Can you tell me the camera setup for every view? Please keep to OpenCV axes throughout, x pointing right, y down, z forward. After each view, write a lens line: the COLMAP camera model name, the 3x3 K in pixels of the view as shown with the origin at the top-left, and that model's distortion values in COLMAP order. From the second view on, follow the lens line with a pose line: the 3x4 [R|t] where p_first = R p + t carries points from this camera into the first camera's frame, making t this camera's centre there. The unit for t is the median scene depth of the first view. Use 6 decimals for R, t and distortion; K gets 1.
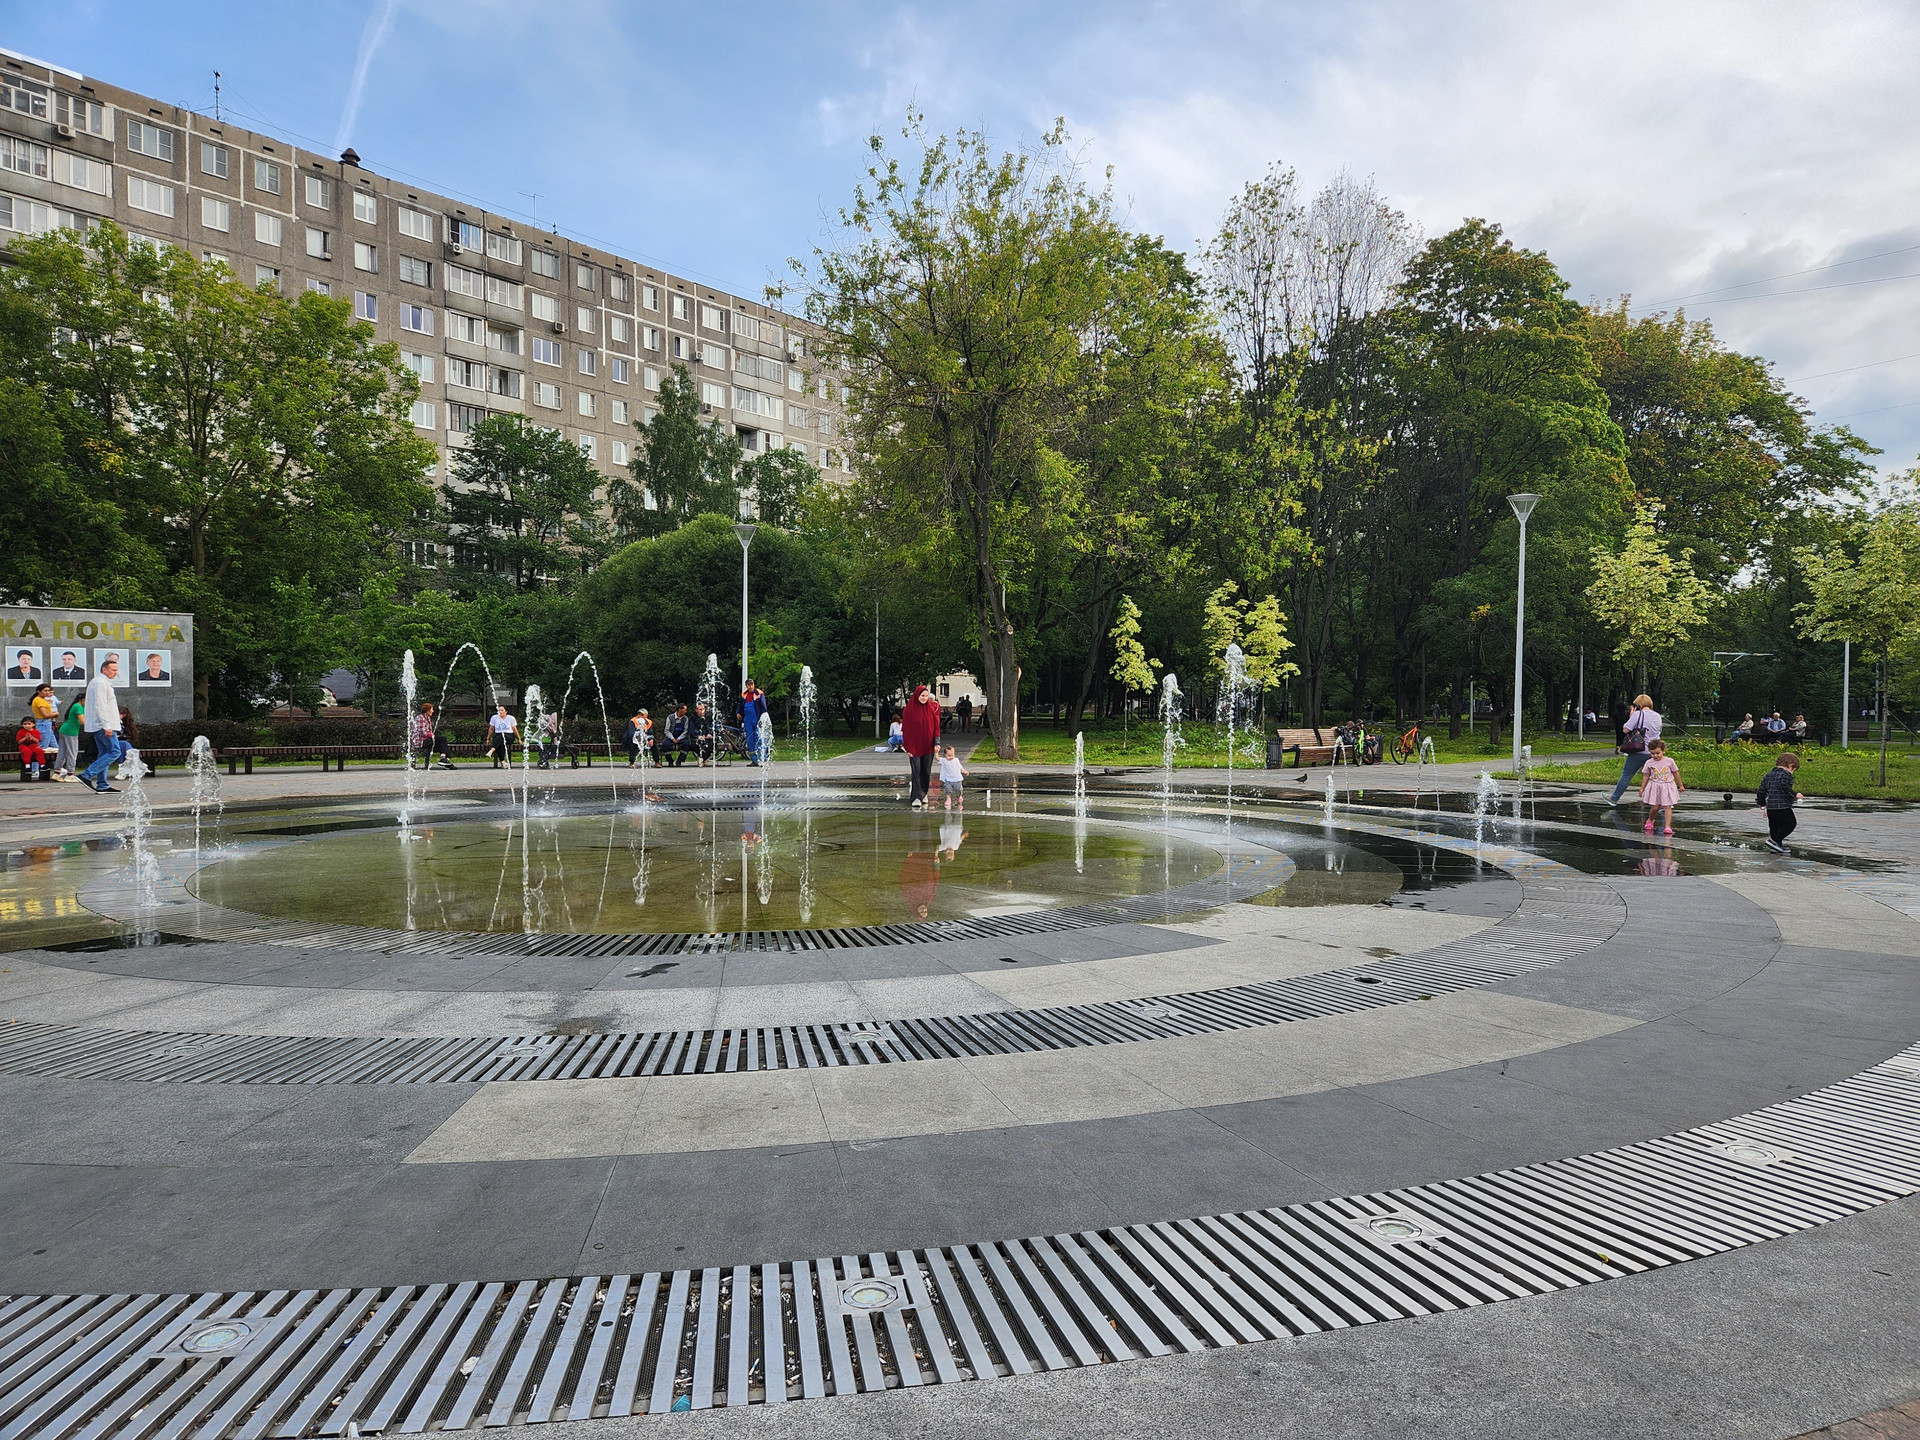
lens RADIAL K [[1287.3, 0, 972.6], [0, 1287.3, 728.8], [0, 0, 1]] dist [0.058536, -0.049000]
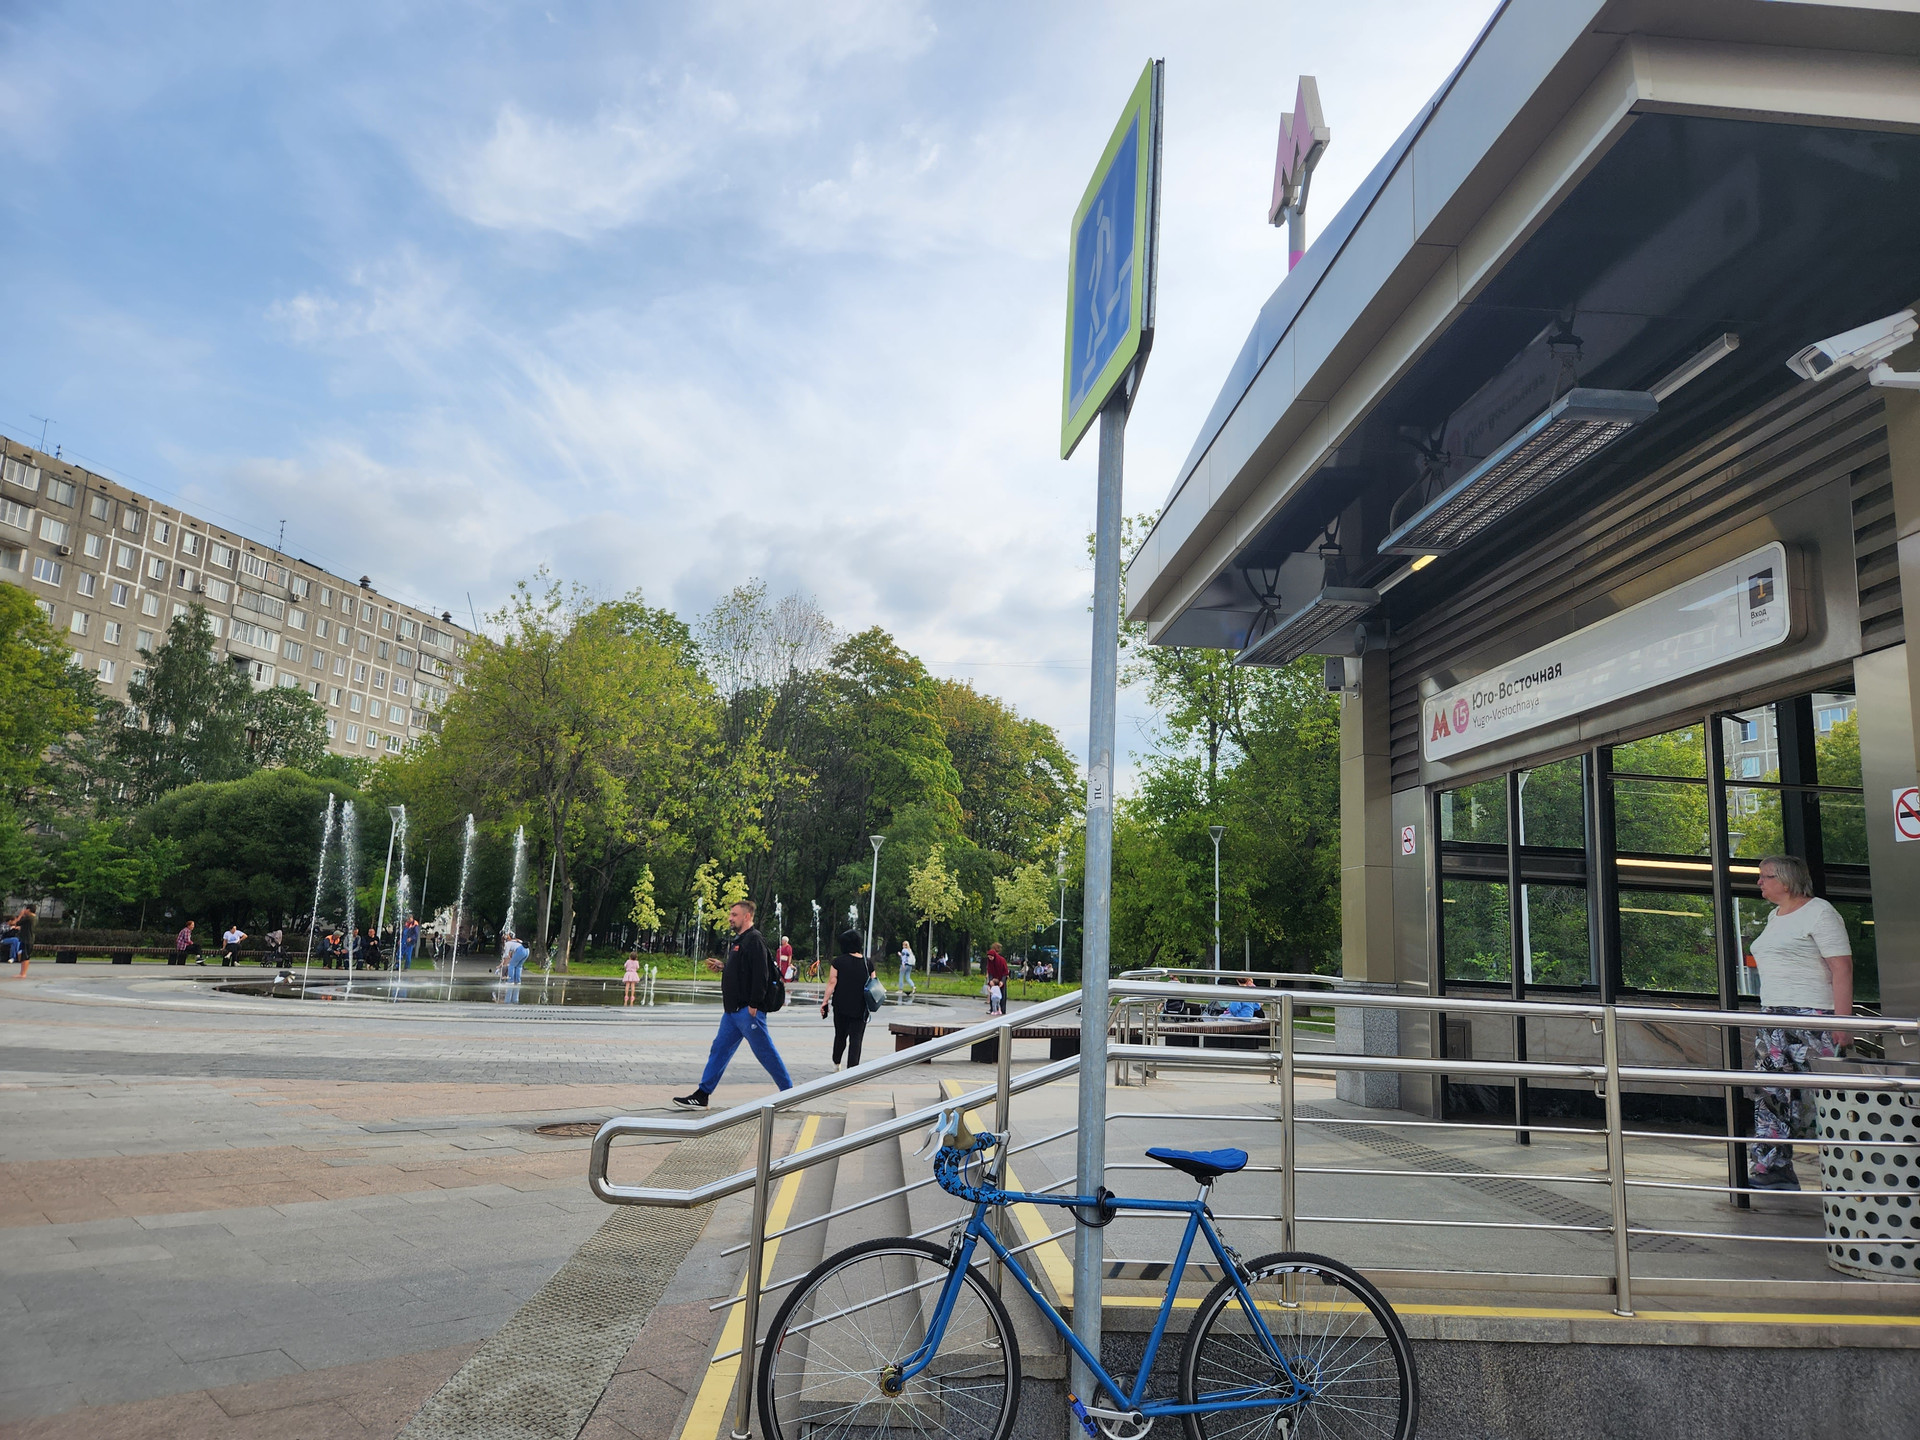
lens RADIAL K [[1287.3, 0, 966.5], [0, 1287.3, 728.1], [0, 0, 1]] dist [0.058536, -0.049000]
pose [[0.909387, 0.107957, 0.401697, -0.112077], [-0.033571, 0.981631, -0.187815, 0.007103], [-0.414594, 0.157311, 0.896306, -0.369411]]
